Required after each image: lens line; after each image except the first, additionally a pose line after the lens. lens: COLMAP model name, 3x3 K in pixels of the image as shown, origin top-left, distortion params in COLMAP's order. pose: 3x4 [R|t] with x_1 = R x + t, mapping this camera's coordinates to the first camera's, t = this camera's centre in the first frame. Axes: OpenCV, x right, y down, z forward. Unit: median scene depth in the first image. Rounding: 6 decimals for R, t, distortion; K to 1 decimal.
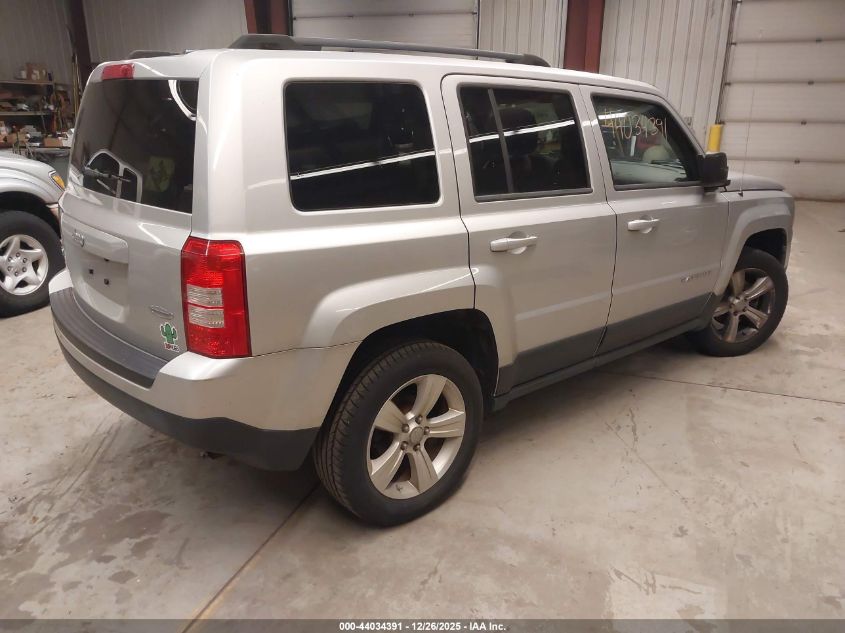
lens RADIAL K [[668.9, 0, 425.7], [0, 668.9, 315.2], [0, 0, 1]] dist [0.016456, 0.010500]
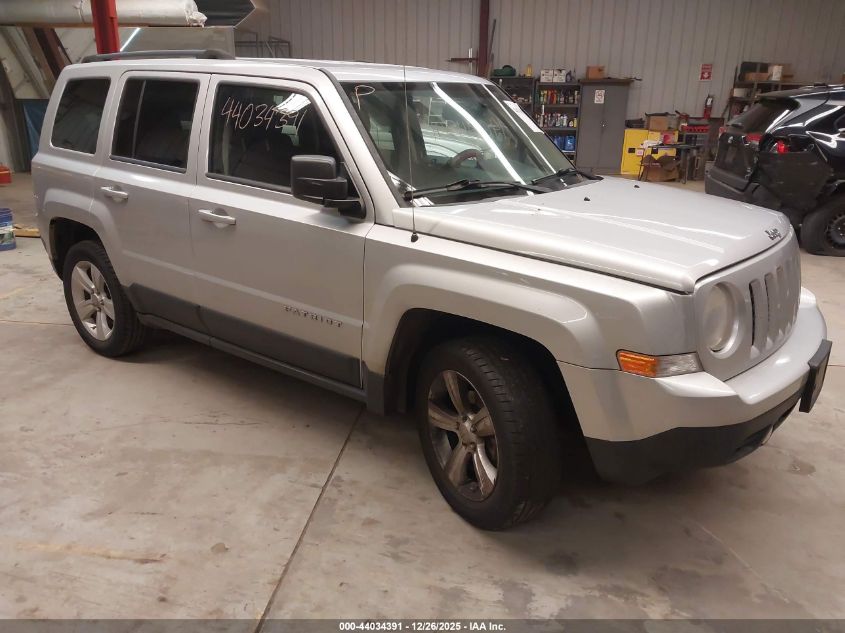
lens RADIAL K [[668.9, 0, 422.5], [0, 668.9, 320.9], [0, 0, 1]] dist [0.016456, 0.010500]
pose [[0.189880, 0.301415, -0.934395, 1.210665], [-0.310974, 0.921173, 0.233956, -0.288672], [0.931257, 0.246149, 0.268645, 0.961945]]
